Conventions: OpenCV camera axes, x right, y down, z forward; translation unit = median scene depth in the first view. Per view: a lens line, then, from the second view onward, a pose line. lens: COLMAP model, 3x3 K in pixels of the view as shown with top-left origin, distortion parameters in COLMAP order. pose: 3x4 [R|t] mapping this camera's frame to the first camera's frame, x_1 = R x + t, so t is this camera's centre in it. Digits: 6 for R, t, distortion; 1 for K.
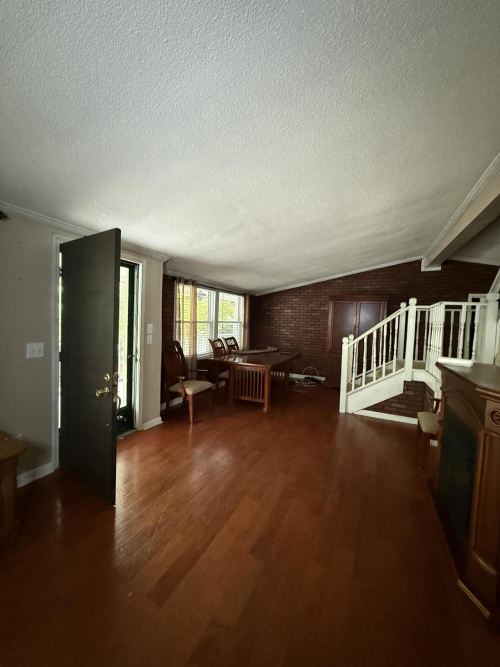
lens RADIAL K [[266.2, 0, 253.4], [0, 266.2, 334.4], [0, 0, 1]] dist [0.000866, 0.000177]
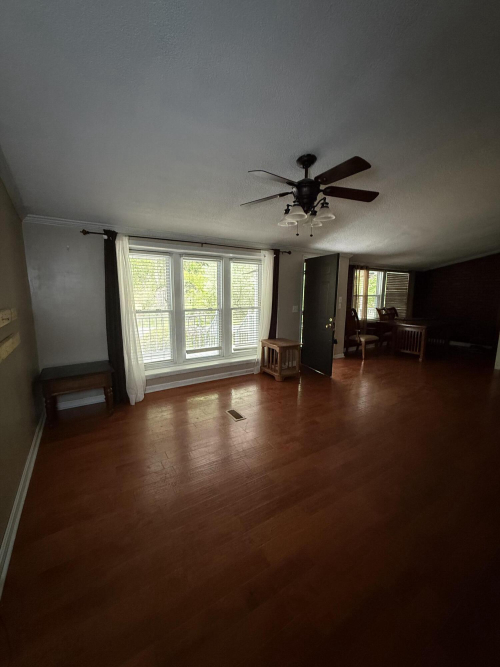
lens RADIAL K [[266.2, 0, 253.4], [0, 266.2, 334.4], [0, 0, 1]] dist [0.000866, 0.000177]
pose [[0.836508, 0.051314, -0.545547, 0.064977], [-0.003592, 0.996098, 0.088185, 0.039078], [0.547943, -0.071807, 0.833428, -0.565904]]
